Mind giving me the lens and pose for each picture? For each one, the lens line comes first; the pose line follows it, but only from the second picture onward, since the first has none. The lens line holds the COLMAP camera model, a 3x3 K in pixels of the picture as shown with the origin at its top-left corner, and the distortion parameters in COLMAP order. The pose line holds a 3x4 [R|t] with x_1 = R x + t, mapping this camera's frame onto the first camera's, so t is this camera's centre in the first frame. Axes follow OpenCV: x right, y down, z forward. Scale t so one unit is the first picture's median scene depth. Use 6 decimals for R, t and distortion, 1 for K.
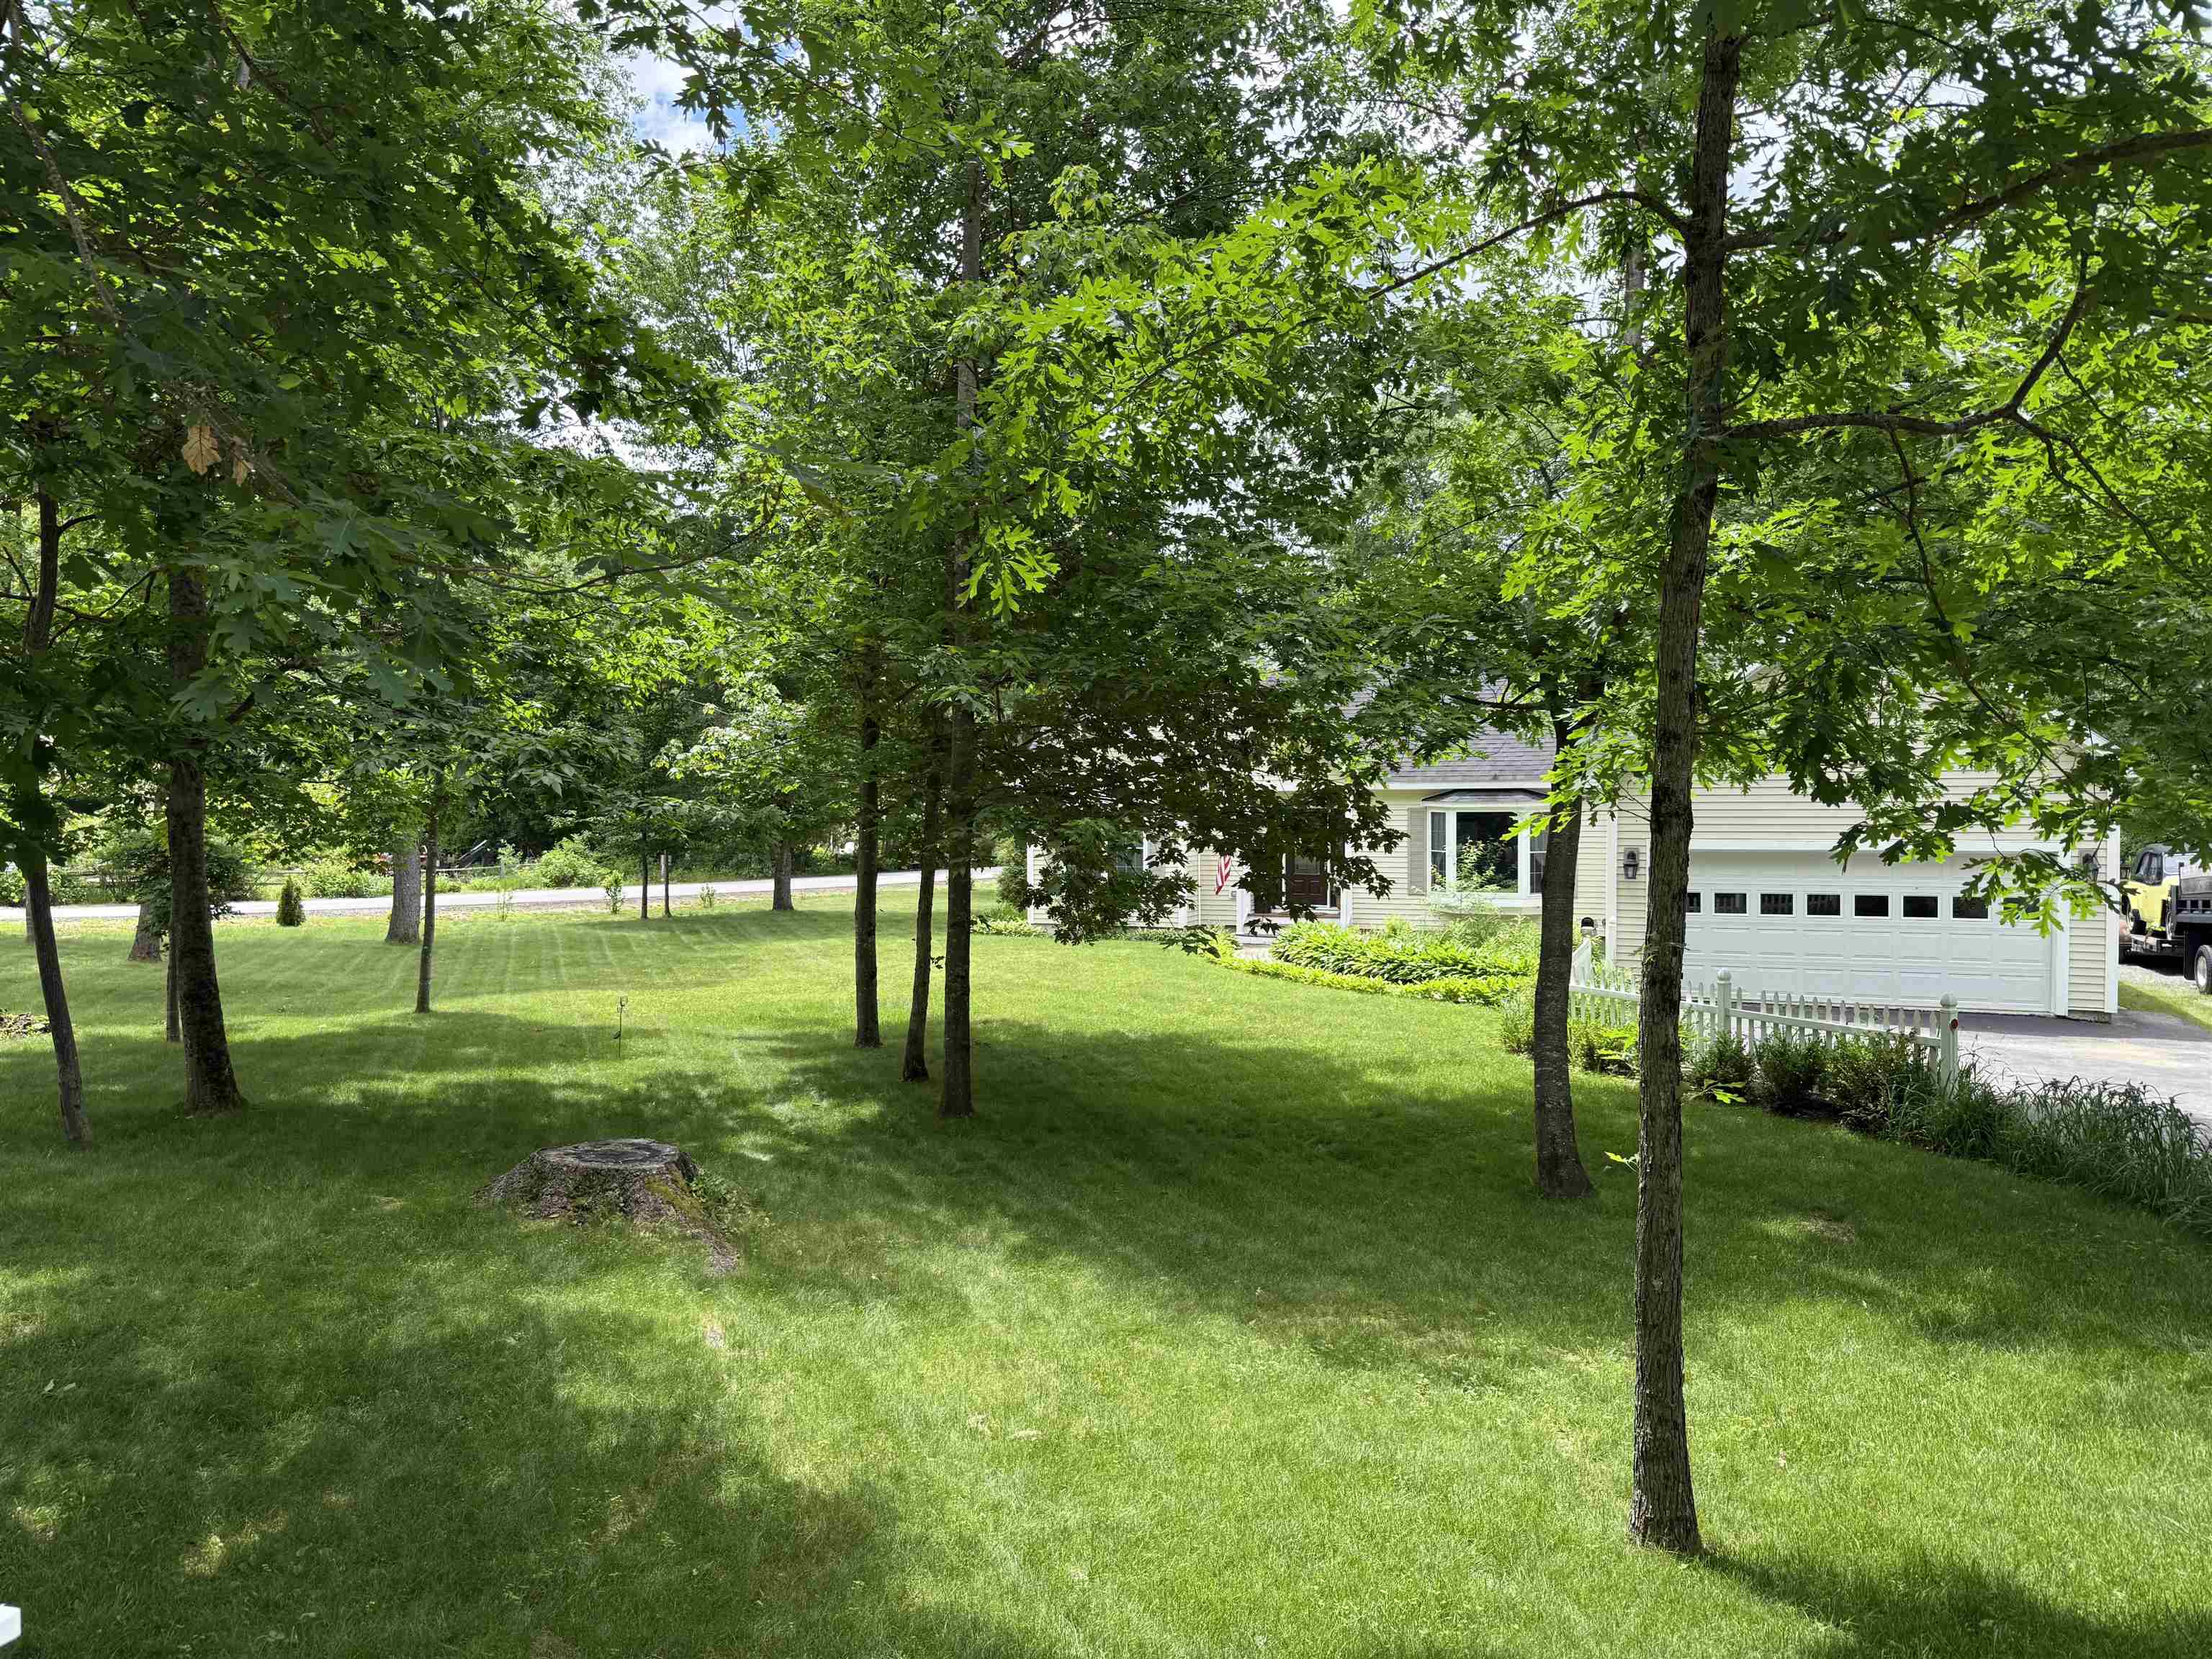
lens RADIAL K [[1545.4, 0, 1106.5], [0, 1545.4, 823.2], [0, 0, 1]] dist [0.010880, 0.000613]
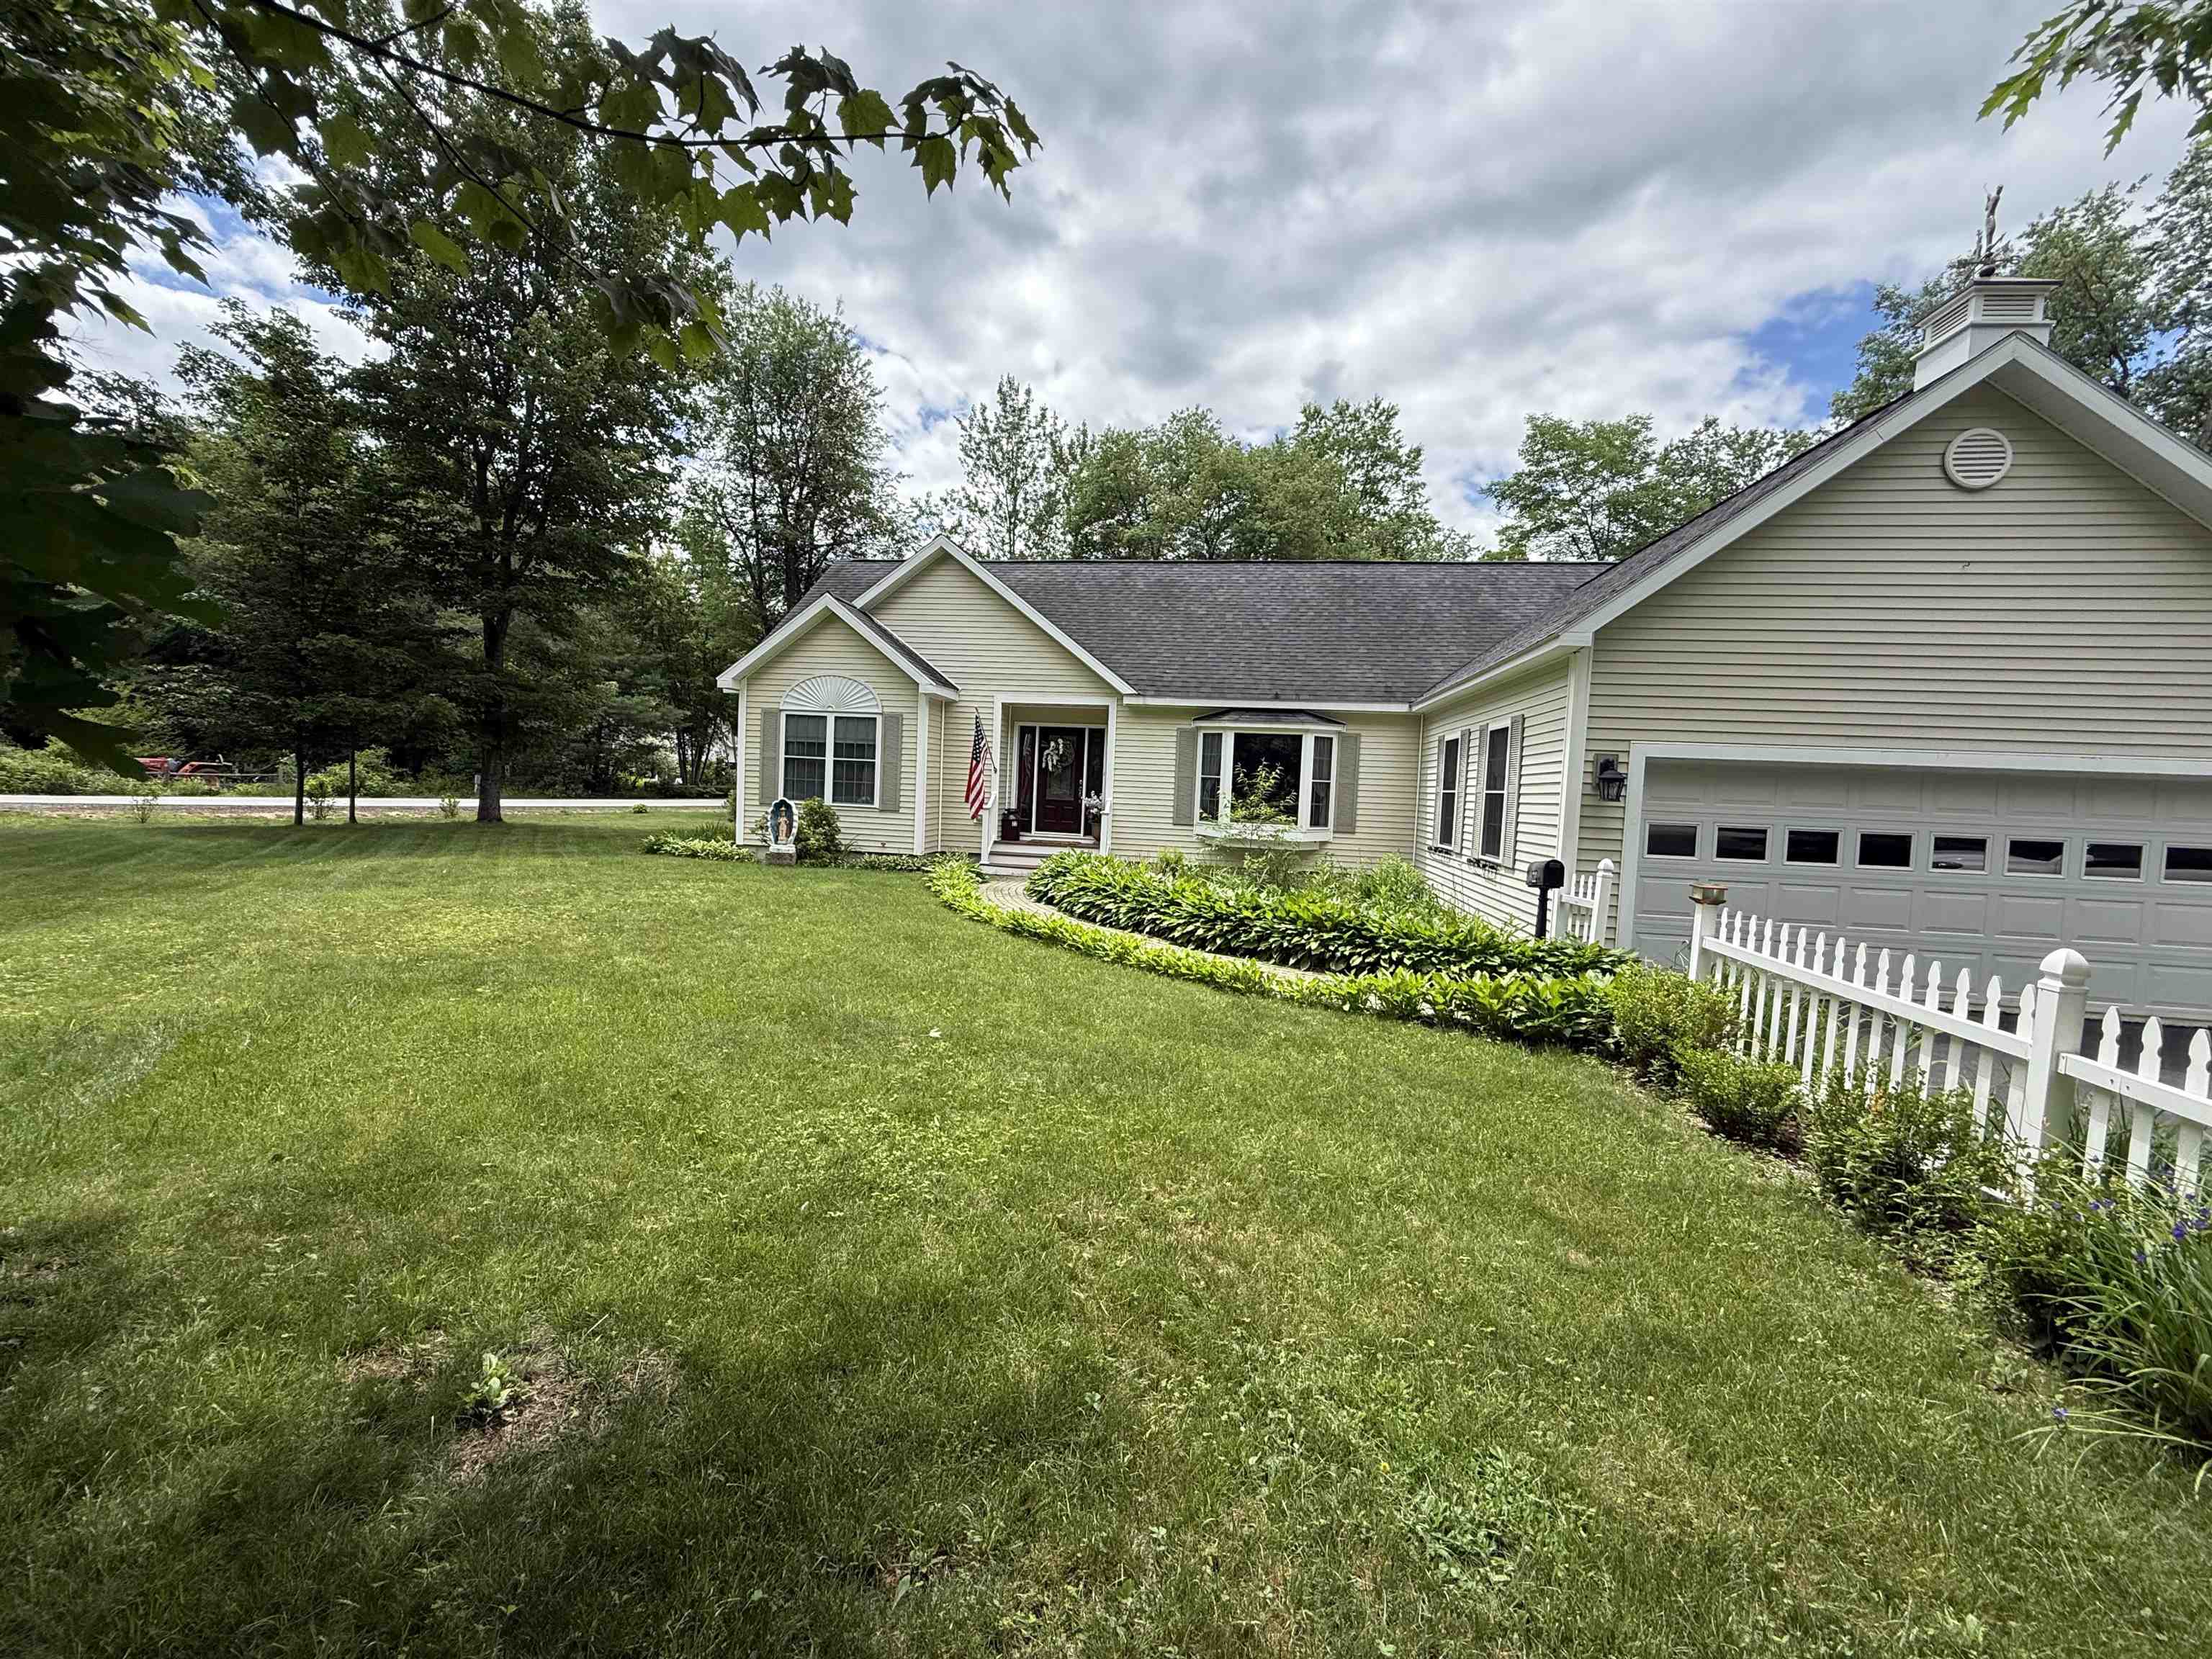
lens RADIAL K [[884.9, 0, 1105.5], [0, 884.9, 840.3], [0, 0, 1]] dist [0.001235, 0.000074]
pose [[0.972319, 0.028653, 0.231894, 0.037729], [-0.041976, 0.997727, 0.052722, 0.030691], [-0.229856, -0.060997, 0.971311, 0.518838]]
